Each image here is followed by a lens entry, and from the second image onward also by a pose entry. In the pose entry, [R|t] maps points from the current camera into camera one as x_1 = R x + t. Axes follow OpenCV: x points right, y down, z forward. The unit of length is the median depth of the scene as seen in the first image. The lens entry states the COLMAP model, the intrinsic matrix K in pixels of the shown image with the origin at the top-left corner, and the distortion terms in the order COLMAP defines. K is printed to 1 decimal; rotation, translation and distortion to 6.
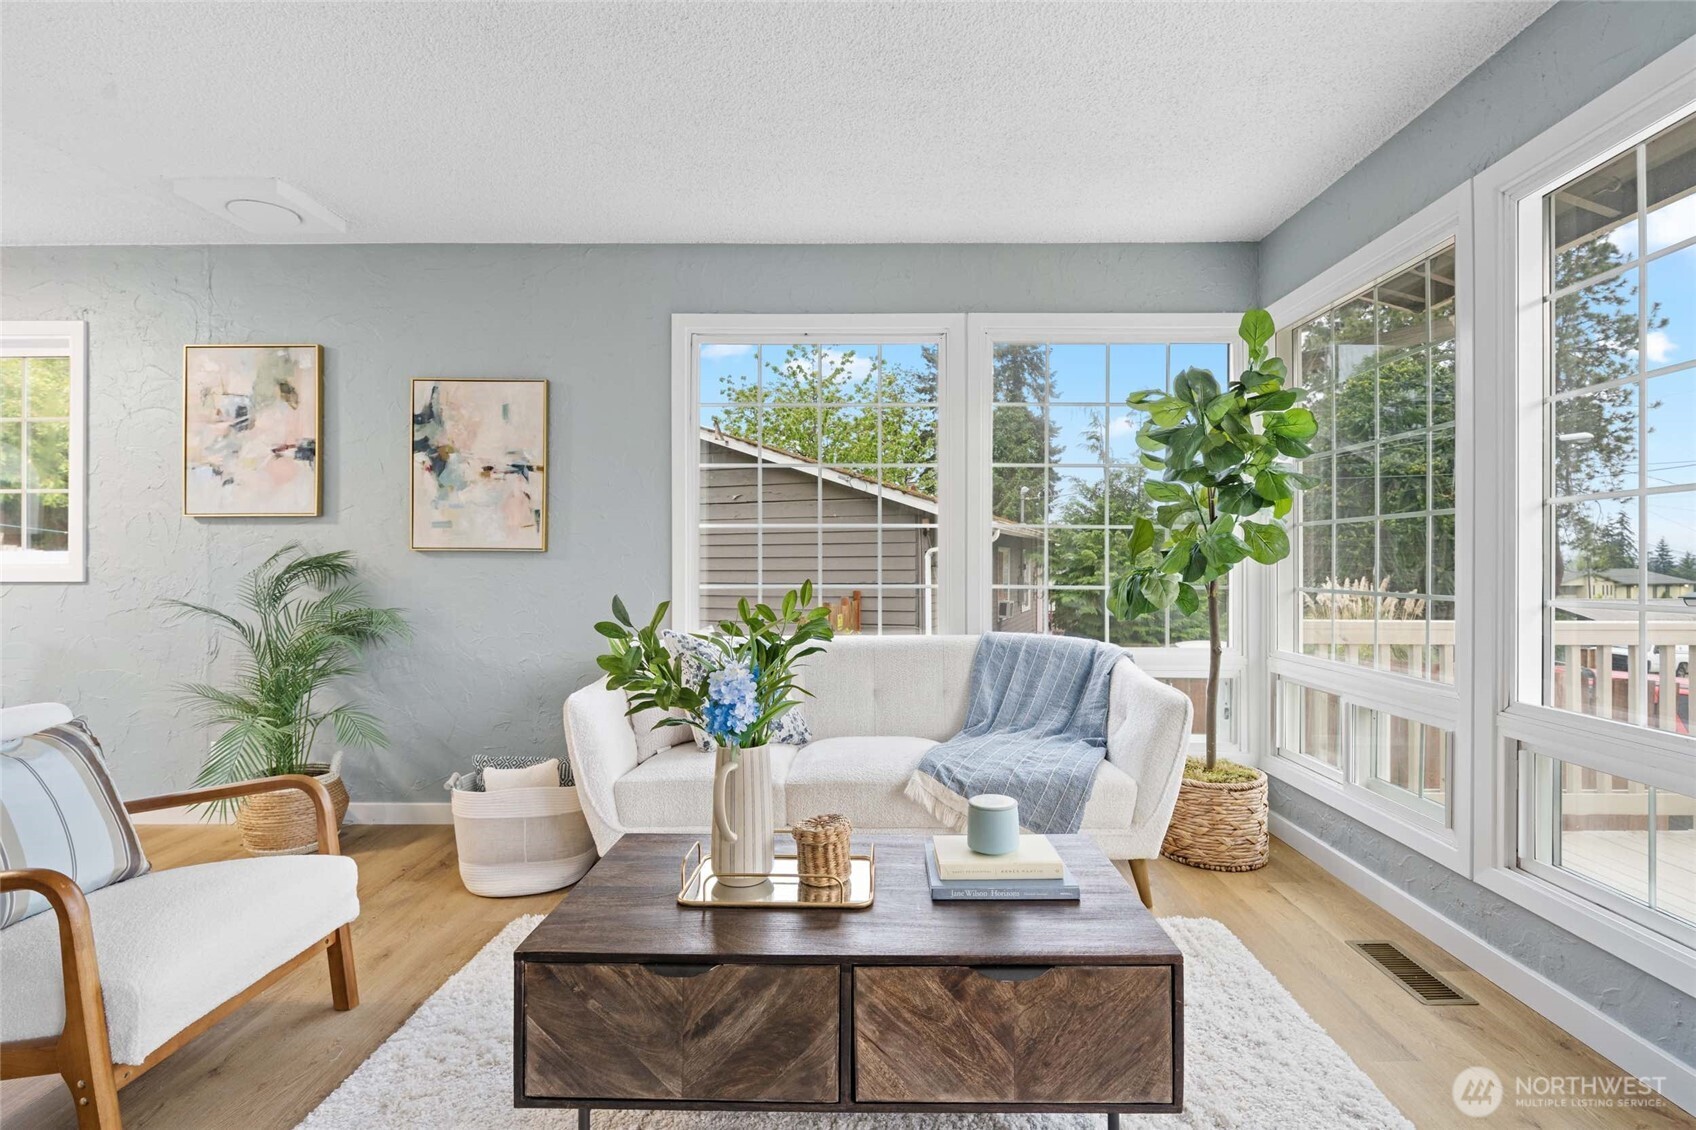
lens RADIAL K [[832.4, 0, 865.8], [0, 832.4, 563.7], [0, 0, 1]] dist [0.001761, -0.002774]
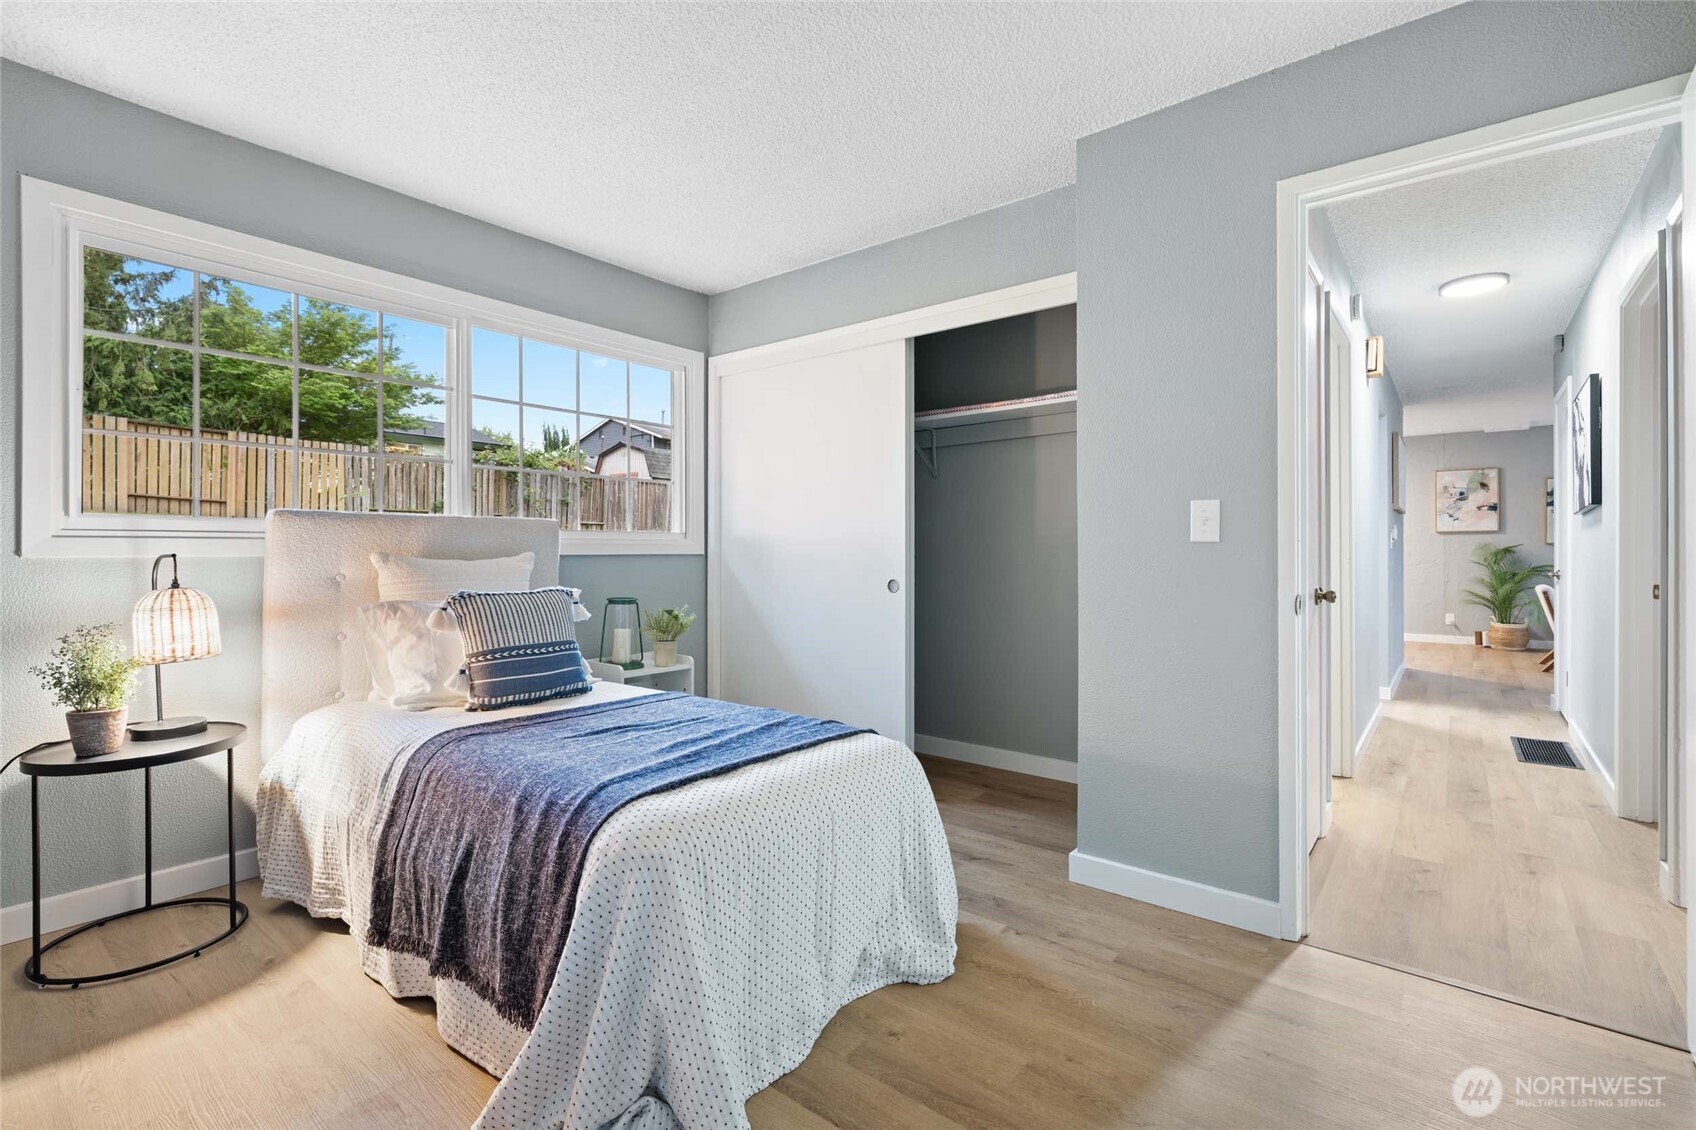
lens RADIAL K [[744.5, 0, 839.9], [0, 744.5, 549.4], [0, 0, 1]] dist [-0.010311, 0.001145]
pose [[0.784500, -0.003321, -0.620120, -0.849364], [0.004399, 0.999990, 0.000211, -0.008584], [0.620113, -0.002893, 0.784507, -2.196535]]
